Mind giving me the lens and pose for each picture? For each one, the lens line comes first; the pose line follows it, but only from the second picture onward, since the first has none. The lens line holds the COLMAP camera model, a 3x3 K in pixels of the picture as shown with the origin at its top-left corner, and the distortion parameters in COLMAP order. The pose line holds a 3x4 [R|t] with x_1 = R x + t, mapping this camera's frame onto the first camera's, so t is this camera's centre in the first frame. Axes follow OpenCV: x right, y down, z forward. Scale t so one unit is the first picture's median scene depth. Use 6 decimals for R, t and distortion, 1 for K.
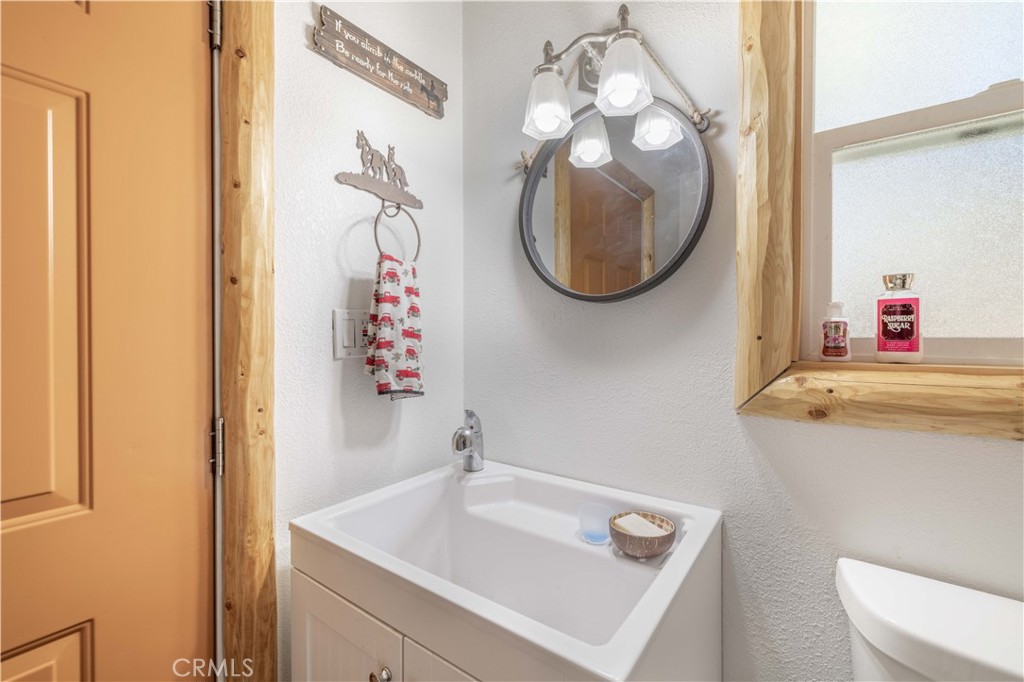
lens RADIAL K [[430.7, 0, 512.0], [0, 430.7, 341.0], [0, 0, 1]] dist [-0.000018, 0.000130]
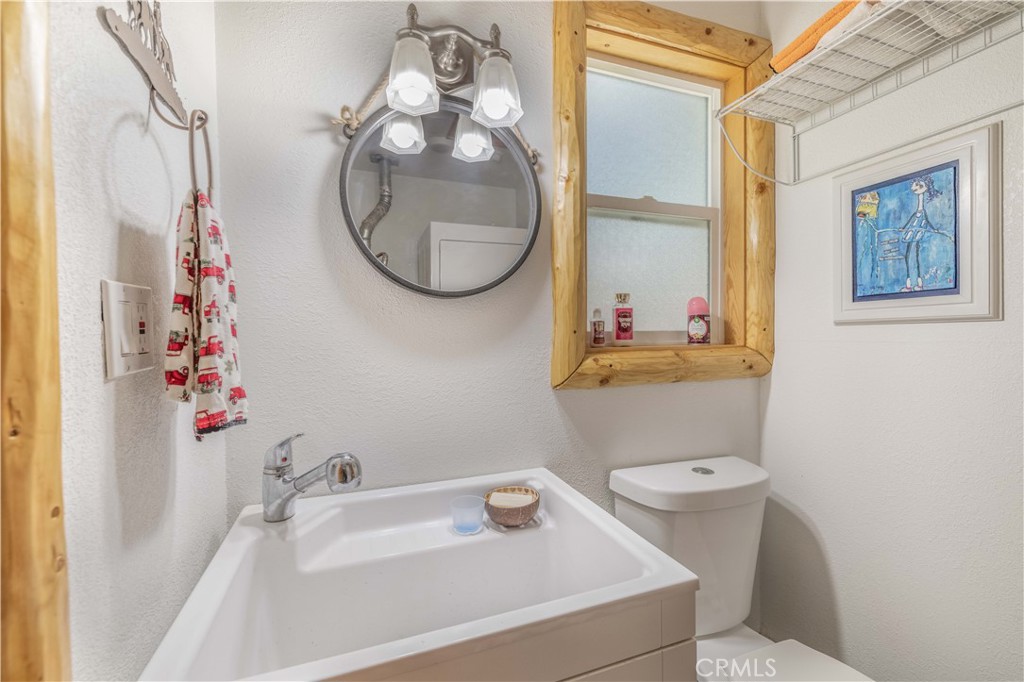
lens RADIAL K [[430.7, 0, 512.0], [0, 430.7, 341.0], [0, 0, 1]] dist [-0.000018, 0.000130]
pose [[0.548567, -0.022258, 0.835810, -0.690579], [0.017328, 0.999734, 0.015251, -0.002701], [-0.835927, 0.006117, 0.548807, 0.406532]]
